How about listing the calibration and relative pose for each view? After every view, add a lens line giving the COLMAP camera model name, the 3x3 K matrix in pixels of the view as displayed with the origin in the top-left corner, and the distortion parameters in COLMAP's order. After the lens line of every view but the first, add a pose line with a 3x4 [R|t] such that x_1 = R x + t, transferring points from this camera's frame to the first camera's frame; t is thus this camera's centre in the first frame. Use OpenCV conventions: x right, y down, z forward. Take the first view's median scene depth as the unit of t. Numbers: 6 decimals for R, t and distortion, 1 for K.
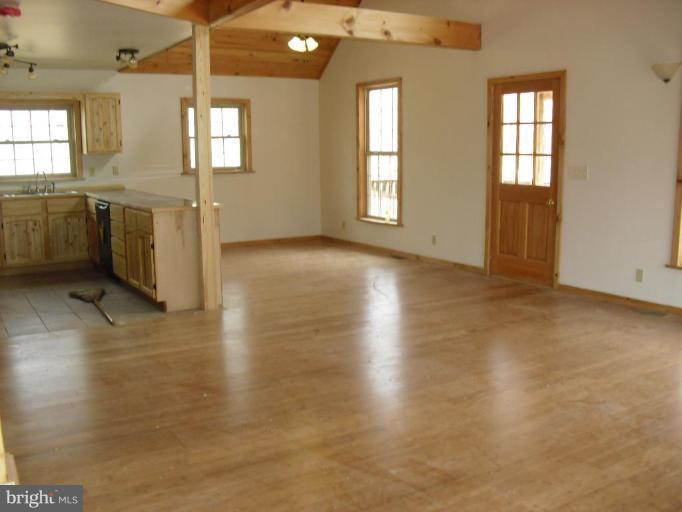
lens RADIAL K [[682.4, 0, 342.4], [0, 682.4, 251.6], [0, 0, 1]] dist [-0.134820, 0.000000]
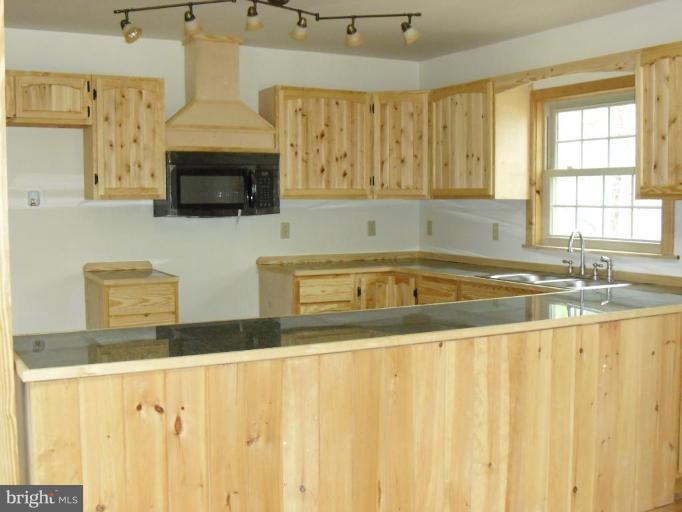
lens RADIAL K [[826.0, 0, 340.7], [0, 826.0, 257.2], [0, 0, 1]] dist [-0.099286, 0.000000]
pose [[-0.052968, 0.080593, -0.995339, 0.131304], [-0.145846, 0.985426, 0.087552, -0.123859], [0.987888, 0.149804, -0.040442, 0.816366]]
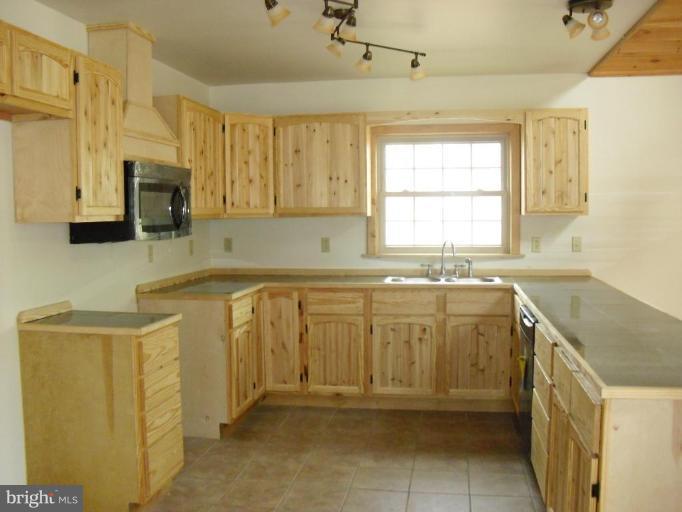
lens RADIAL K [[682.4, 0, 342.6], [0, 682.4, 256.5], [0, 0, 1]] dist [-0.134820, 0.000000]
pose [[0.752091, 0.045135, -0.657512, -0.110829], [-0.096521, 0.994438, -0.042141, -0.068126], [0.651953, 0.095158, 0.752265, 0.443585]]
